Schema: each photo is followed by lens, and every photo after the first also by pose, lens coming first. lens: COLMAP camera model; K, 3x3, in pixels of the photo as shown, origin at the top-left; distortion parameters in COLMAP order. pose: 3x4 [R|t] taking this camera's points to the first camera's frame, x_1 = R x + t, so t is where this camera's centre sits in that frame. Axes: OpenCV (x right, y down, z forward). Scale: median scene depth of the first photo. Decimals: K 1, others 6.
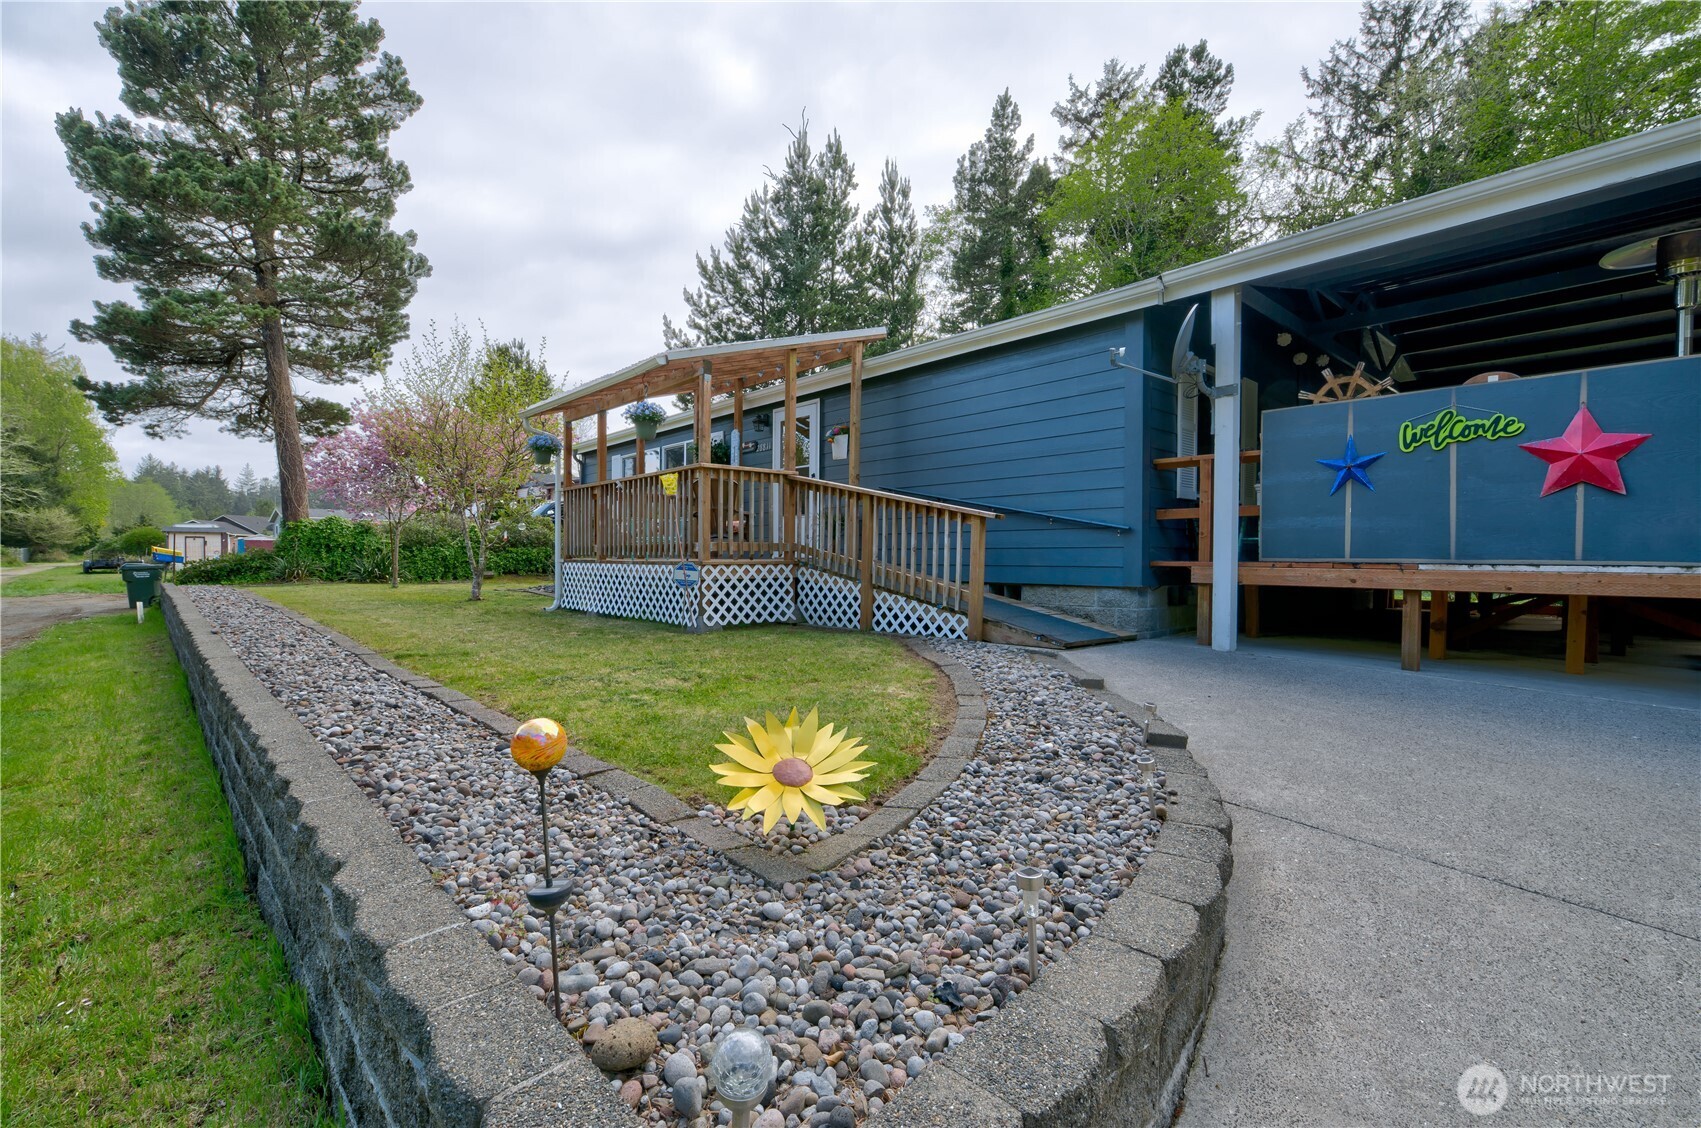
lens RADIAL K [[732.6, 0, 836.8], [0, 732.6, 563.7], [0, 0, 1]] dist [-0.000644, 0.000106]
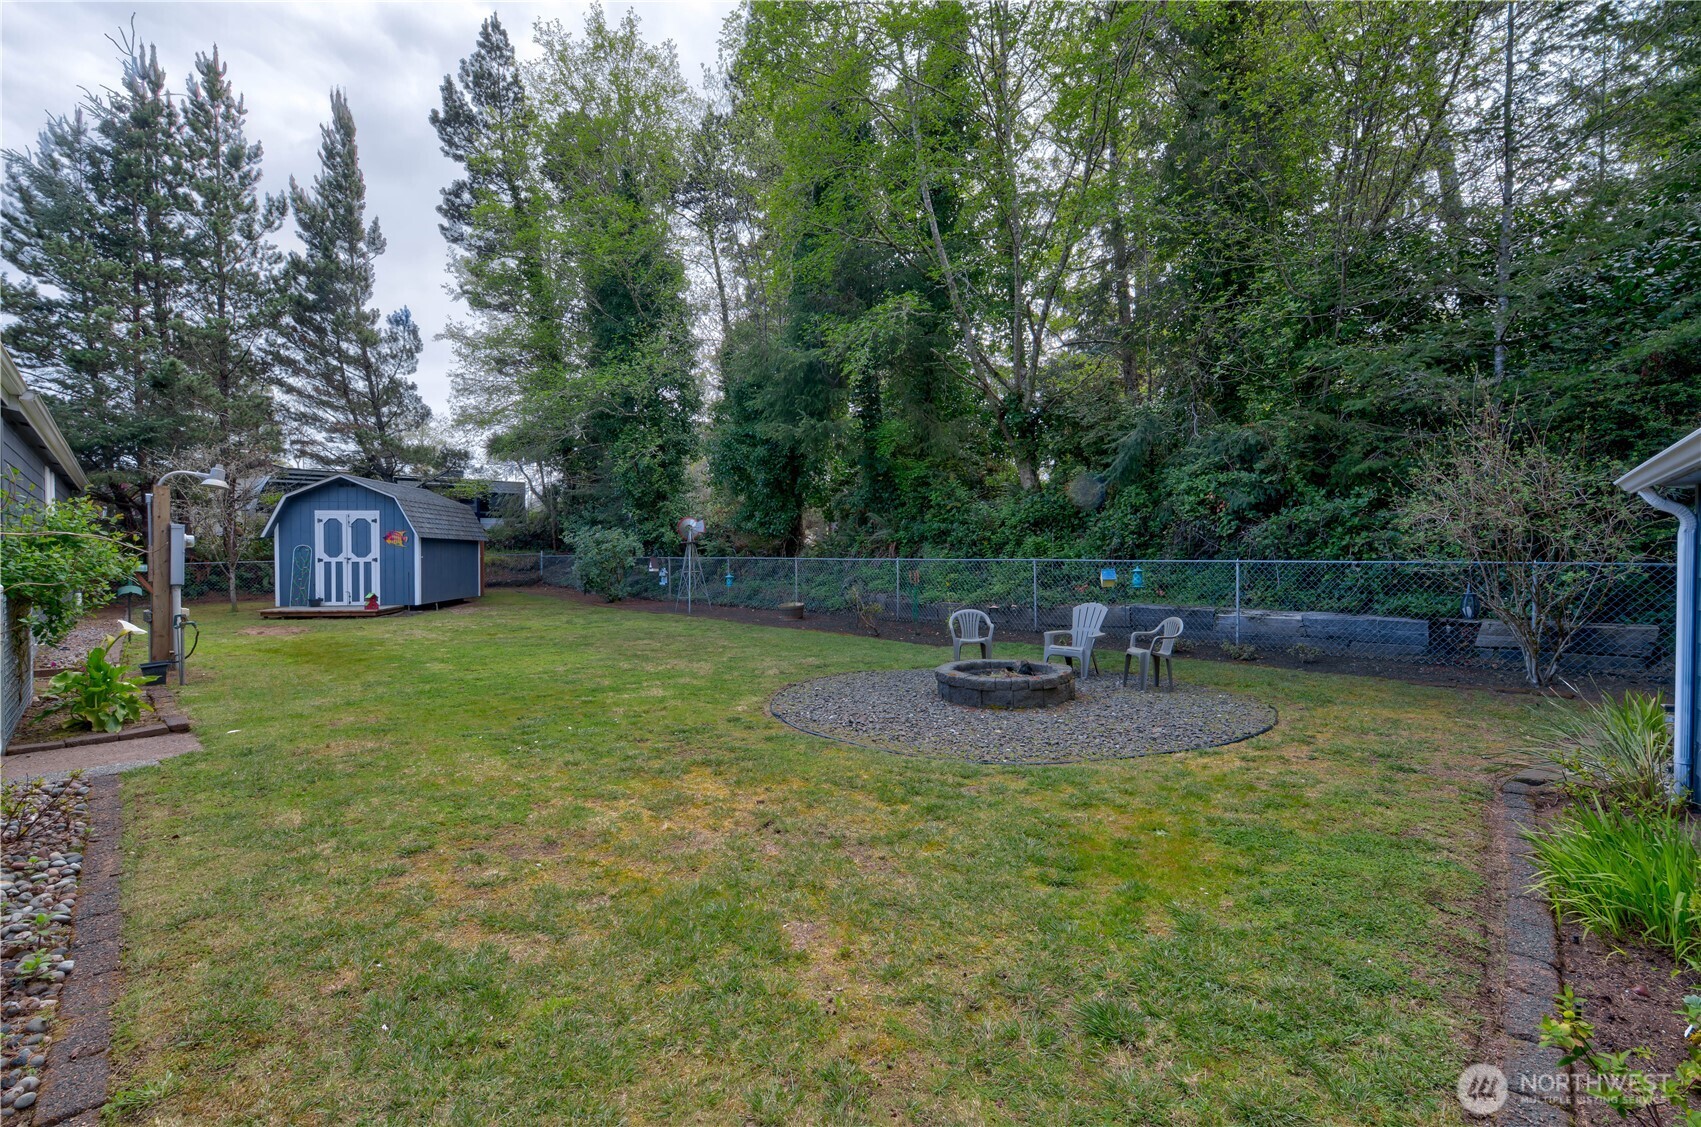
lens RADIAL K [[747.3, 0, 851.1], [0, 747.3, 556.1], [0, 0, 1]] dist [0.000944, 0.000089]
pose [[0.998048, -0.014731, 0.060695, 0.823535], [0.015042, 0.999876, -0.004680, -0.028326], [-0.060618, 0.005584, 0.998145, 0.184660]]
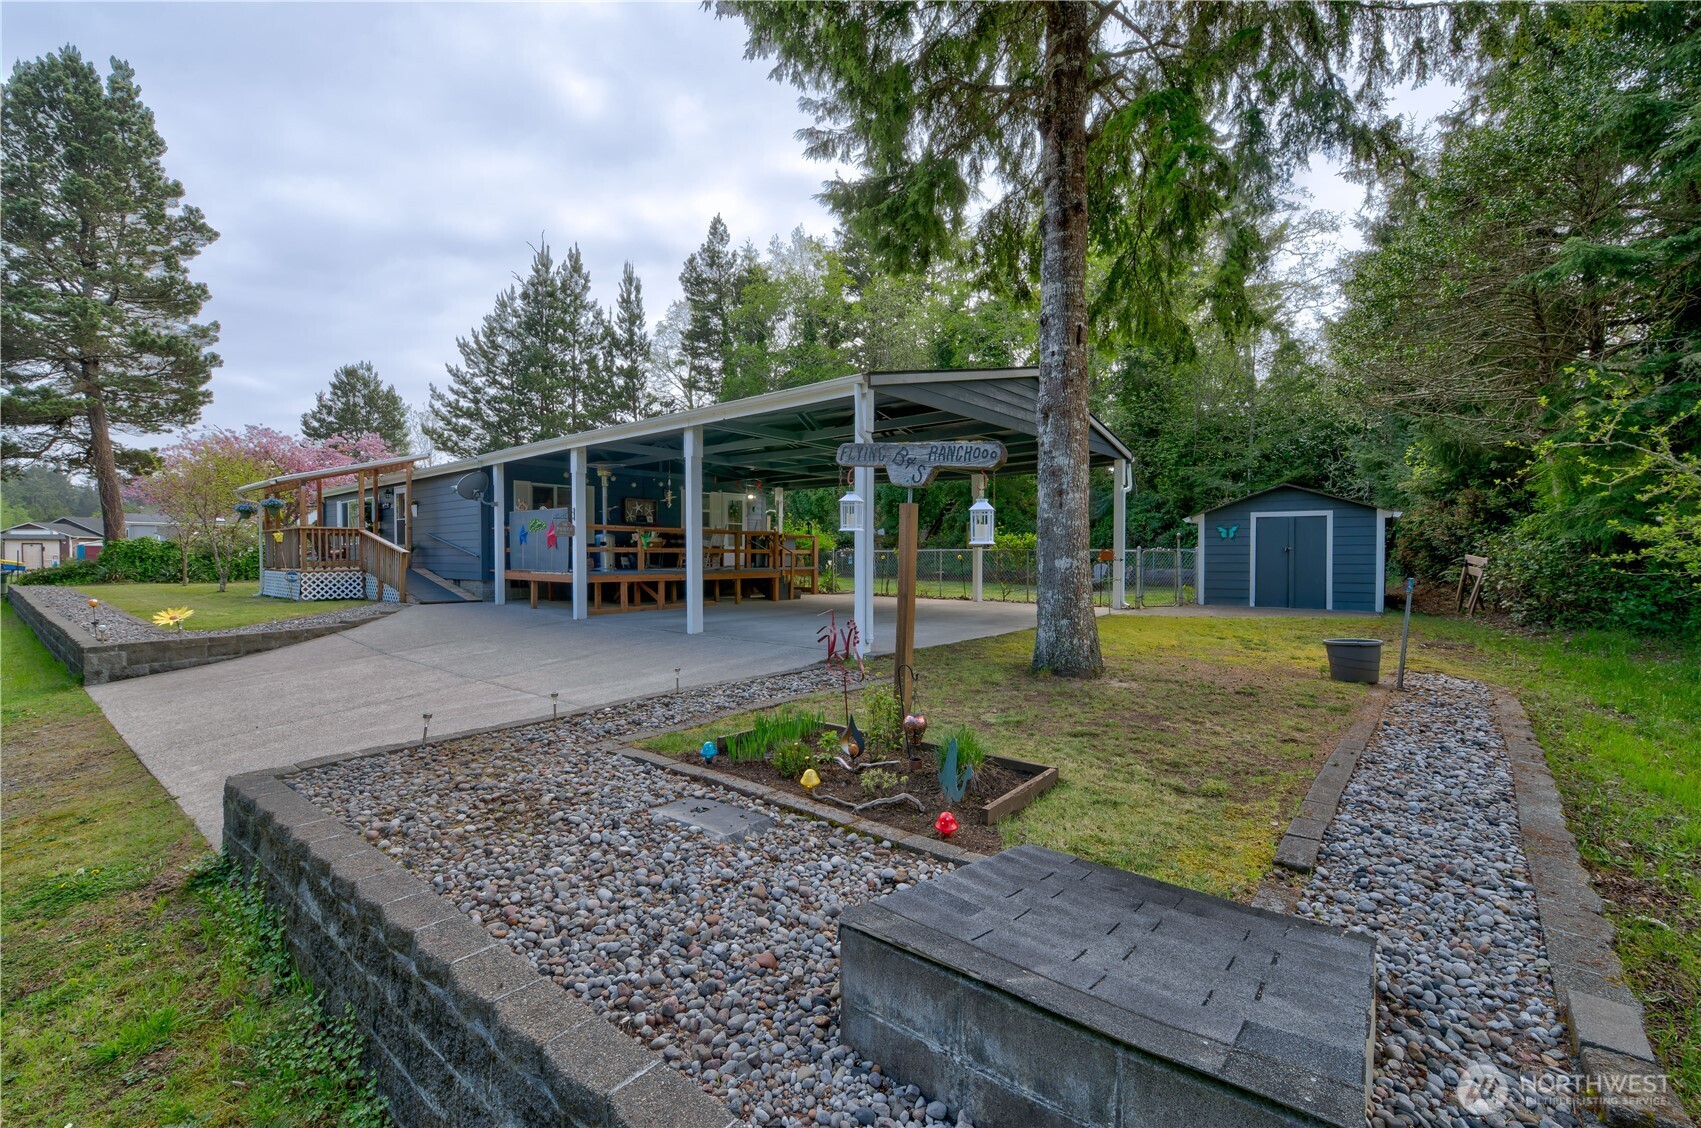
lens RADIAL K [[713.1, 0, 859.5], [0, 713.1, 562.4], [0, 0, 1]] dist [0.000725, -0.000563]
pose [[0.990103, -0.007756, 0.140132, 0.428522], [0.007203, 0.999964, 0.004451, -0.009389], [-0.140161, -0.003397, 0.990123, -0.493900]]
